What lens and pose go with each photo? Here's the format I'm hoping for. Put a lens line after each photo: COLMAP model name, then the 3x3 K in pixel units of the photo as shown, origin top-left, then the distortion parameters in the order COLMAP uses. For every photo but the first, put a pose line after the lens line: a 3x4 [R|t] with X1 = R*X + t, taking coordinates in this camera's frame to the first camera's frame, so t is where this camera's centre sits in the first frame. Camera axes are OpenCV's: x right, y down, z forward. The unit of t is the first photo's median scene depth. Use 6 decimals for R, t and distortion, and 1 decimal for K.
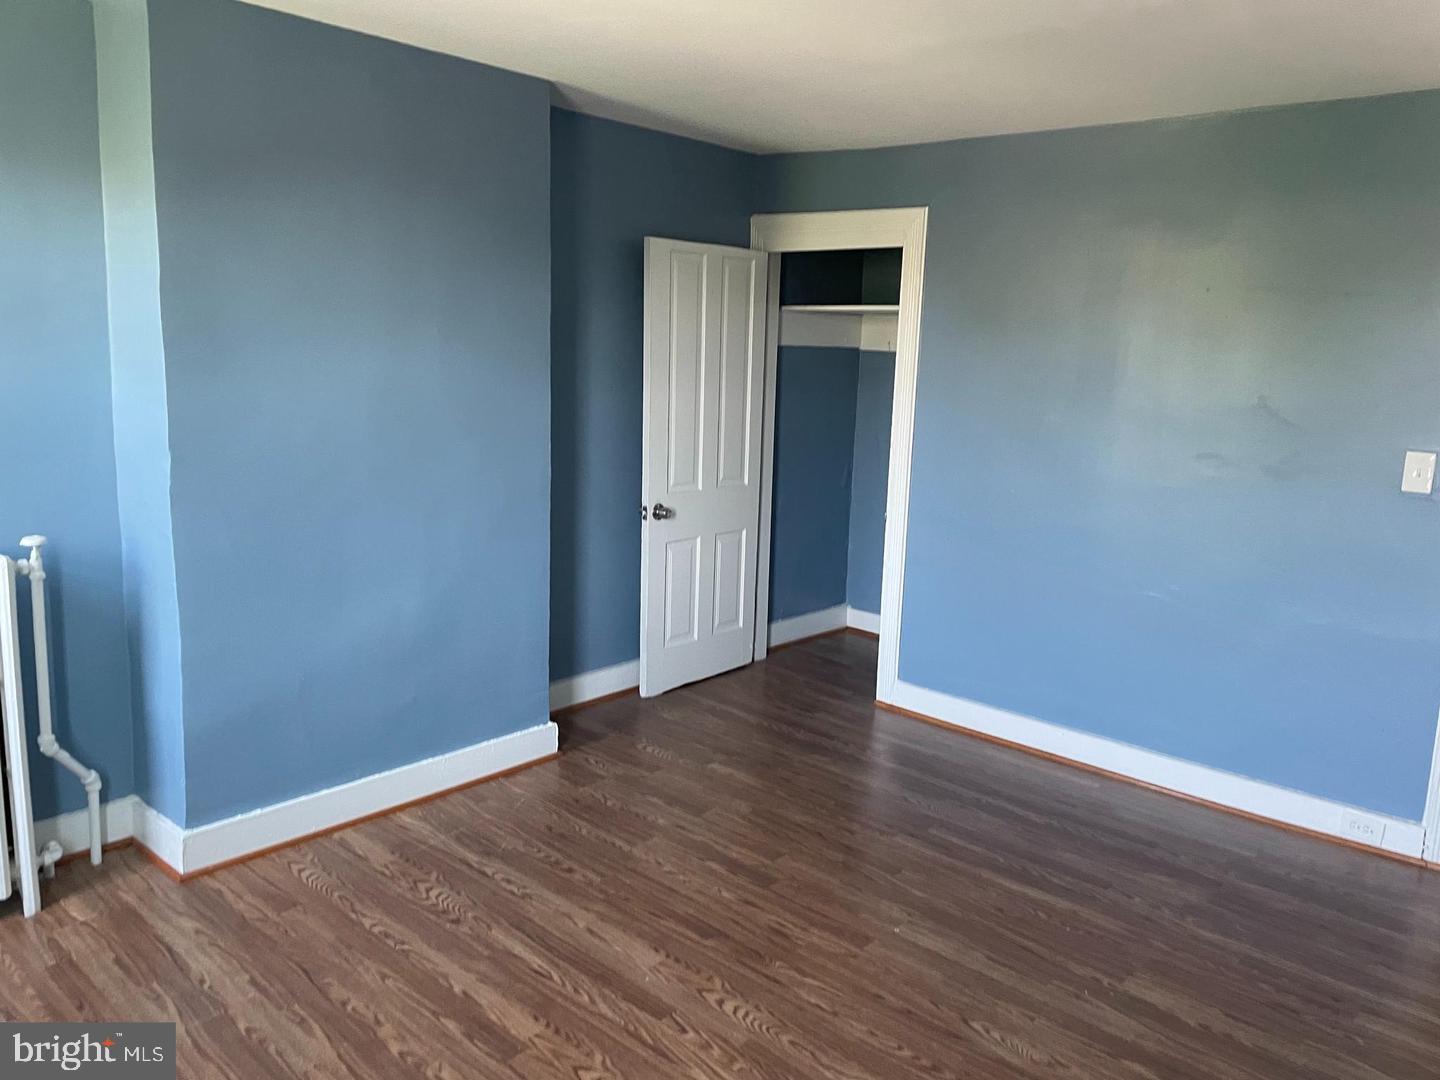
lens RADIAL K [[1088.0, 0, 724.6], [0, 1088.0, 551.6], [0, 0, 1]] dist [0.034889, -0.009819]
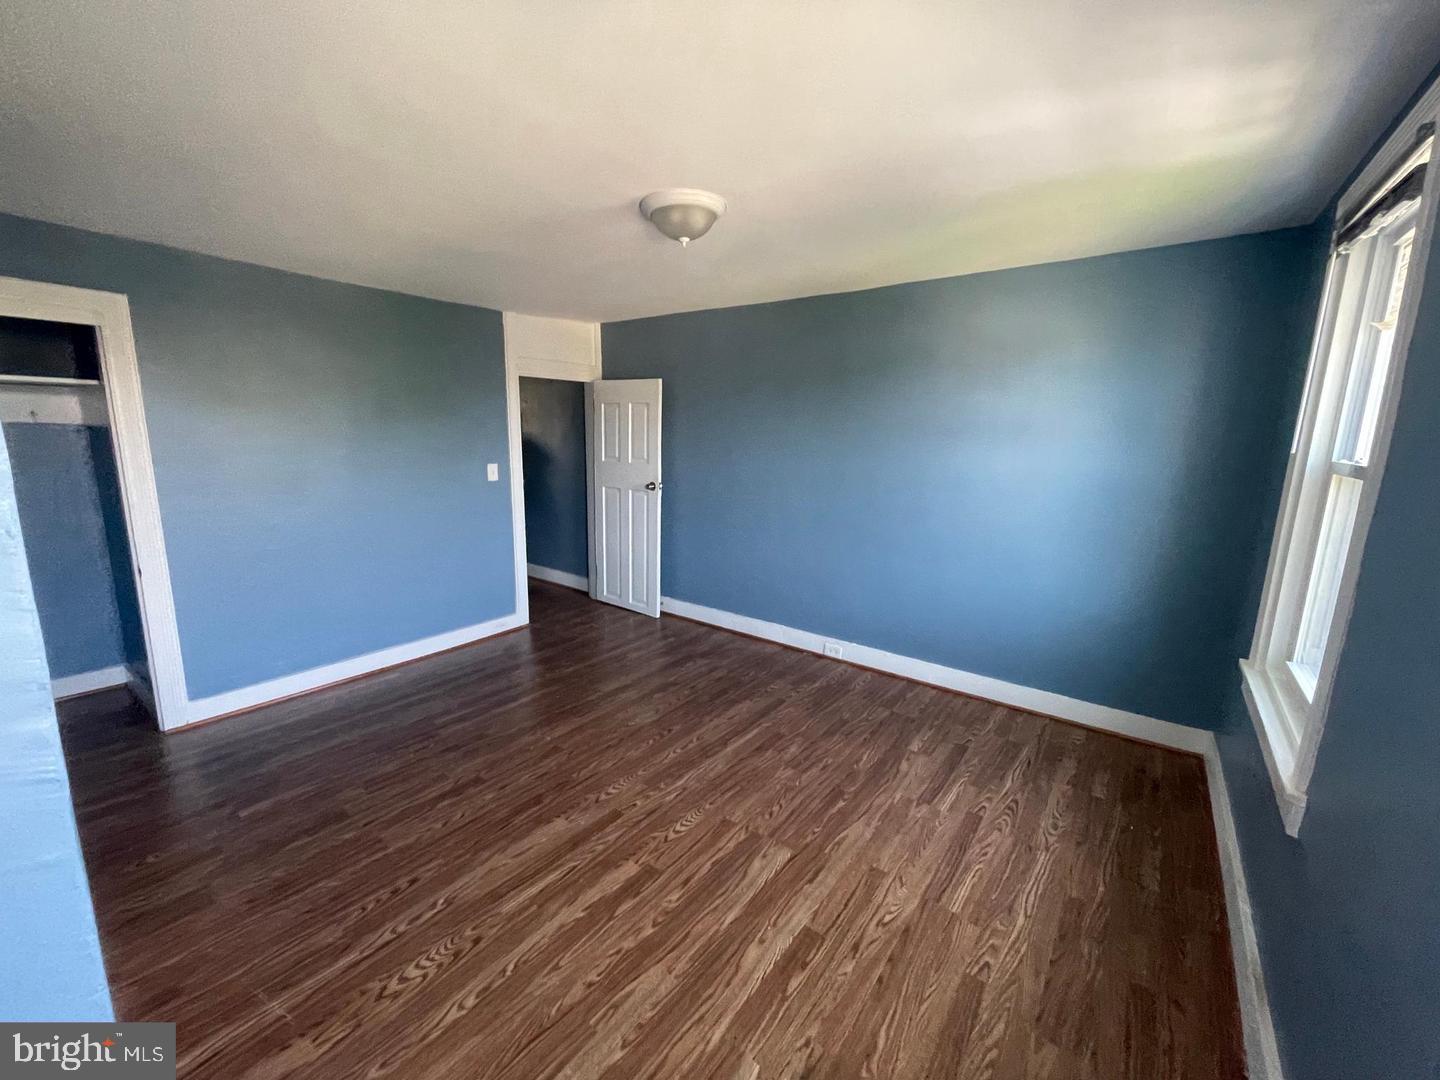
lens RADIAL K [[588.2, 0, 733.6], [0, 588.2, 534.3], [0, 0, 1]] dist [0.000013, 0.001124]
pose [[-0.107257, -0.213262, 0.971090, -0.746121], [0.166923, 0.958997, 0.229043, -0.158249], [-0.980119, 0.186664, -0.067261, 0.668691]]
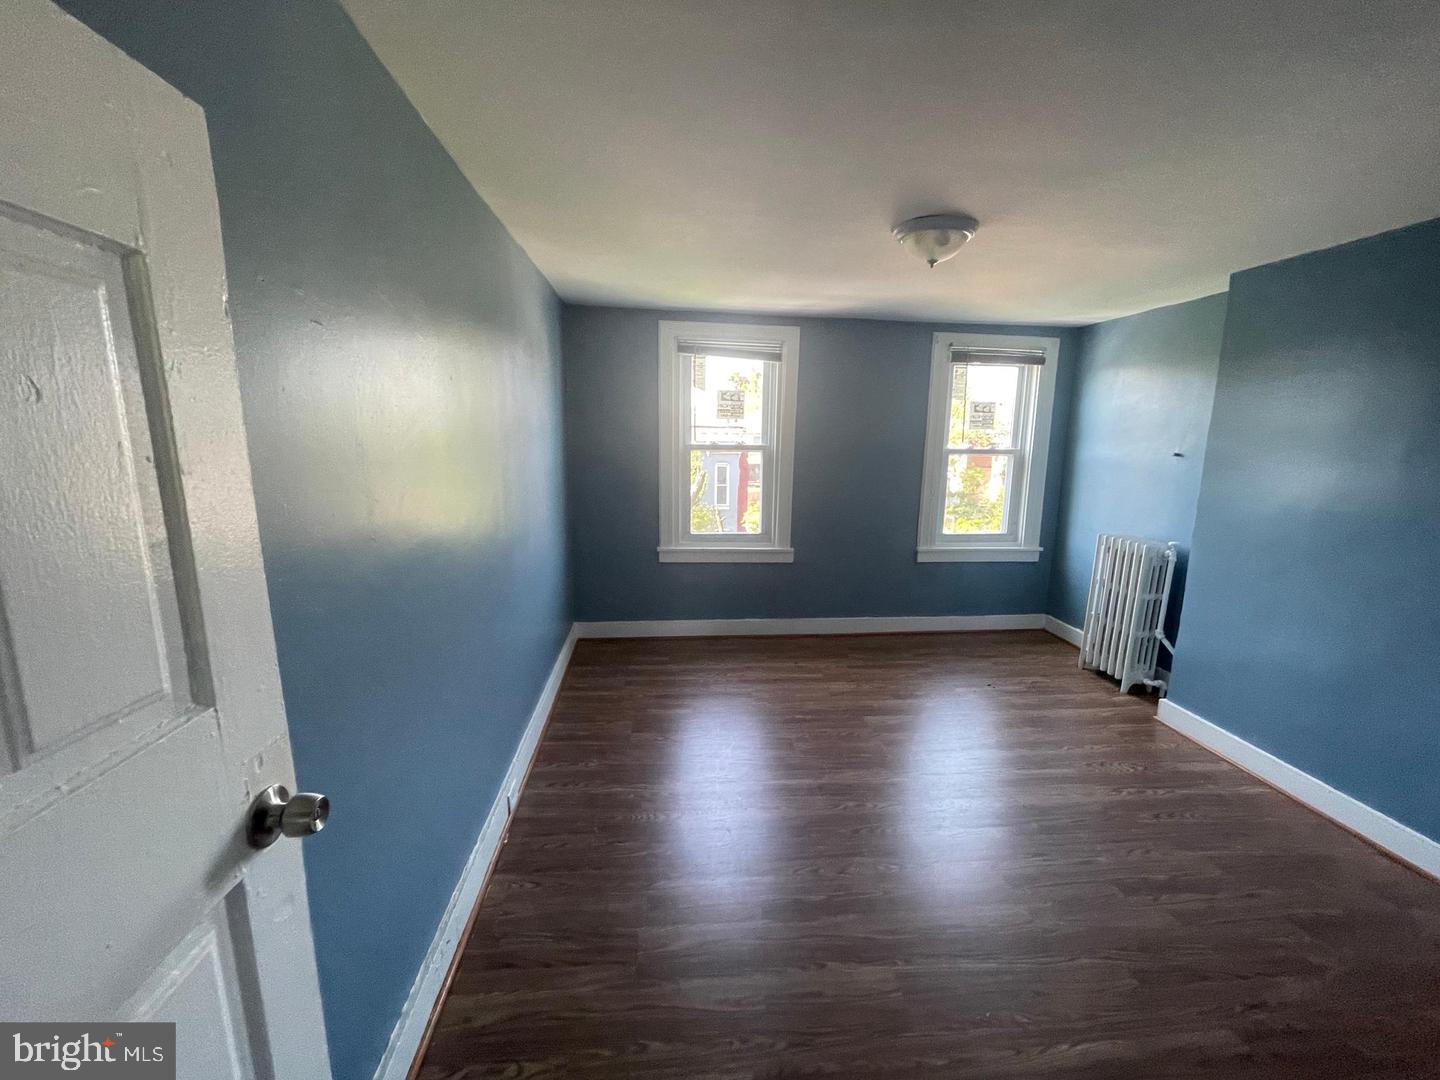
lens RADIAL K [[588.2, 0, 718.6], [0, 588.2, 538.4], [0, 0, 1]] dist [0.000013, 0.001124]
pose [[-0.664896, 0.090069, -0.741485, 0.815300], [-0.179911, 0.944165, 0.276016, -0.168936], [0.724945, 0.316924, -0.611567, 0.985628]]
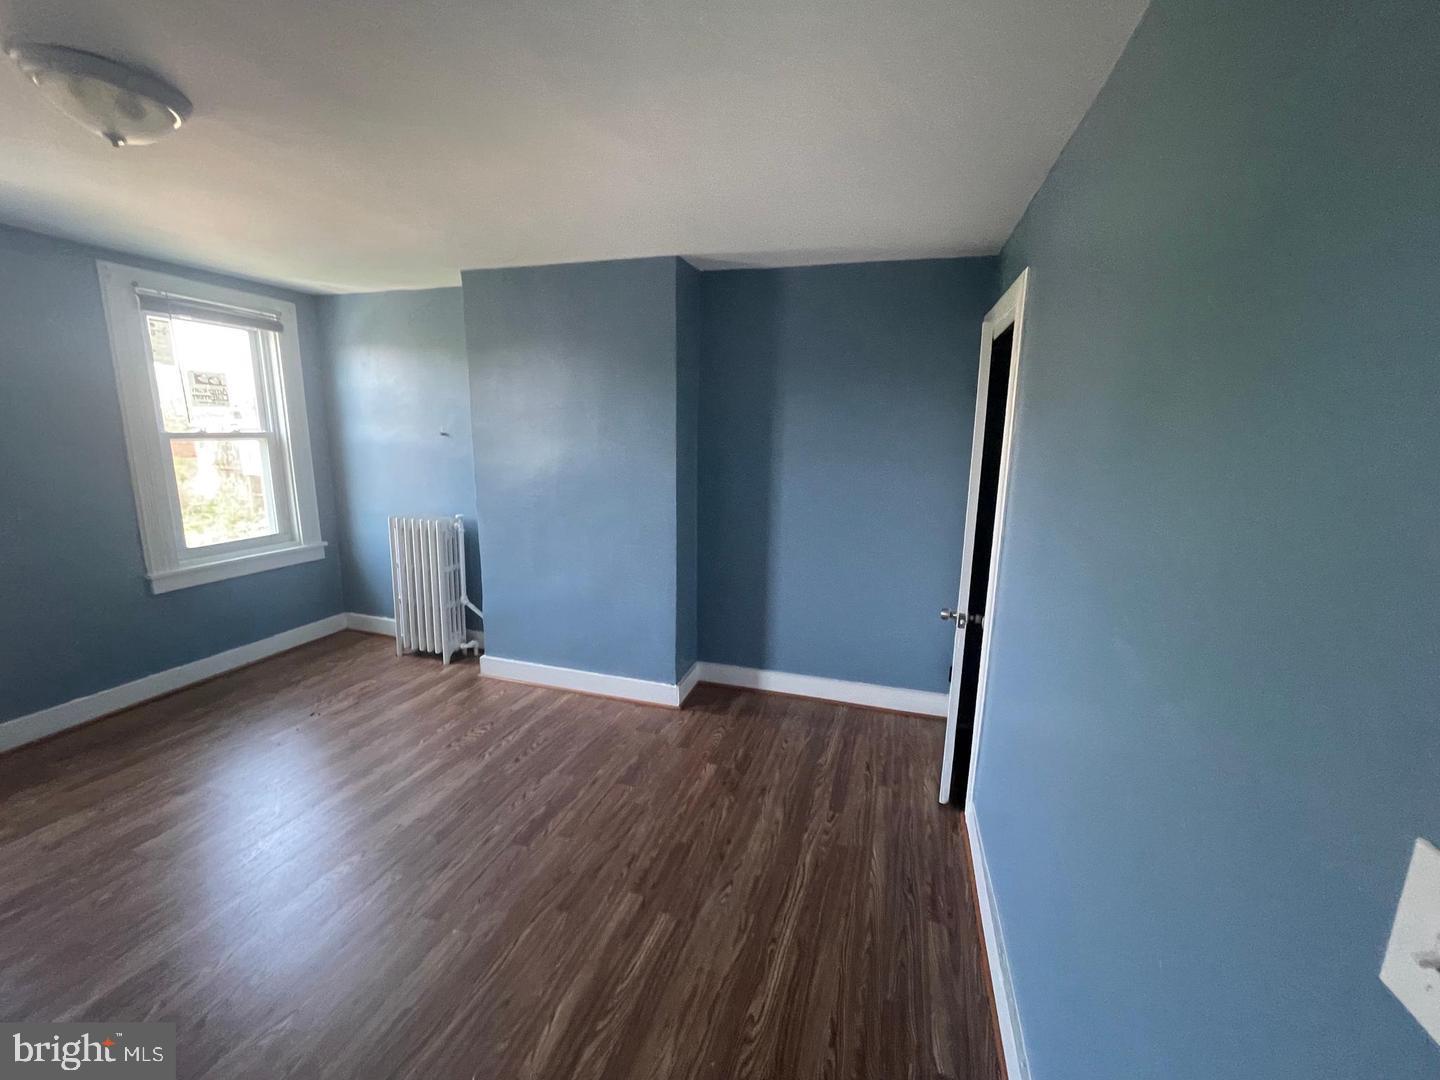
lens RADIAL K [[588.2, 0, 727.6], [0, 588.2, 536.1], [0, 0, 1]] dist [0.000013, 0.001124]
pose [[0.423349, 0.138309, -0.895347, 0.741112], [-0.177349, 0.981809, 0.067809, -0.146984], [0.888438, 0.130082, 0.440177, 0.894583]]
